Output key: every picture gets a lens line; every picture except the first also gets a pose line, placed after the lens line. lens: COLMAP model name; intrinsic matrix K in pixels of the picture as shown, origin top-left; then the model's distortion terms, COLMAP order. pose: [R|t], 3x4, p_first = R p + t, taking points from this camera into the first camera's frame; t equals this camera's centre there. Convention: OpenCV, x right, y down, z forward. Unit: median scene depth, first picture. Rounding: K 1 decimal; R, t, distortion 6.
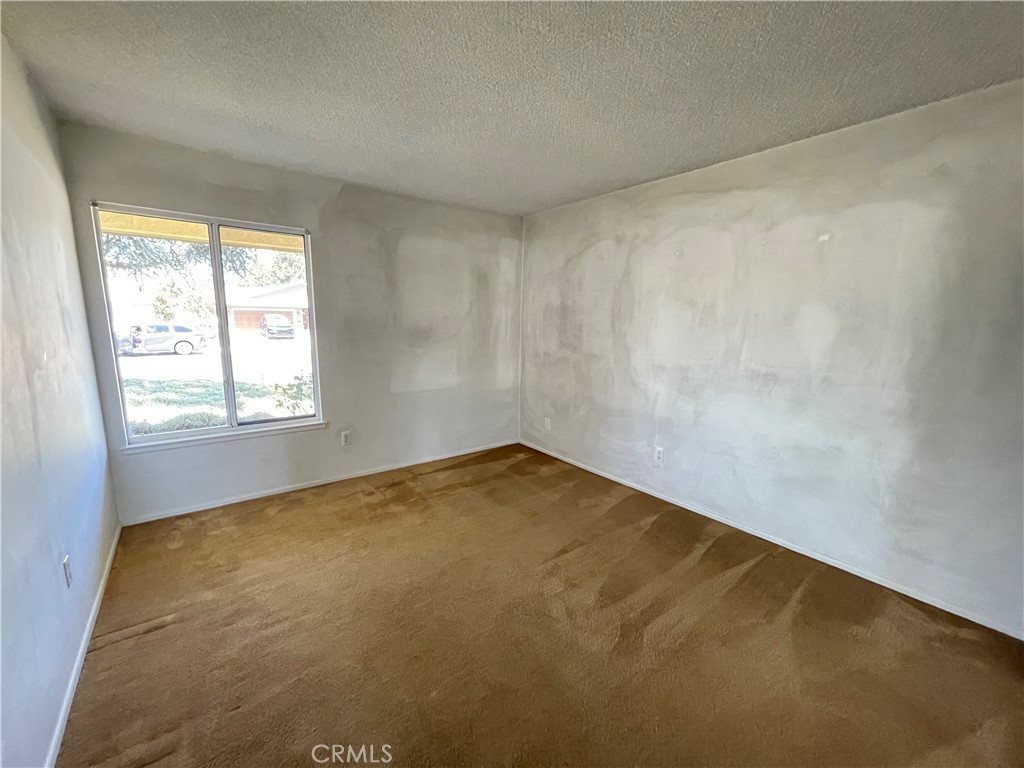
lens RADIAL K [[412.1, 0, 512.0], [0, 412.1, 384.0], [0, 0, 1]] dist [-0.000742, 0.000009]
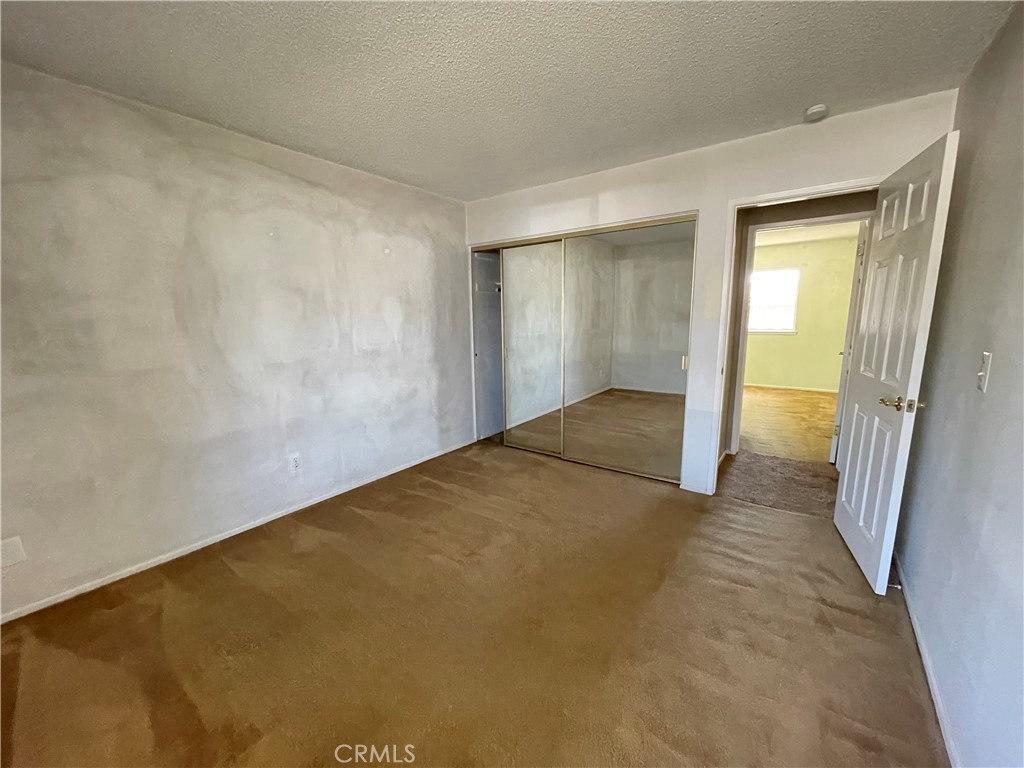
lens RADIAL K [[412.1, 0, 512.0], [0, 412.1, 384.0], [0, 0, 1]] dist [-0.000742, 0.000009]
pose [[-0.271325, -0.176774, 0.946115, -0.703763], [0.156443, 0.961818, 0.224572, -0.141371], [-0.949689, 0.208945, -0.233310, 0.884286]]
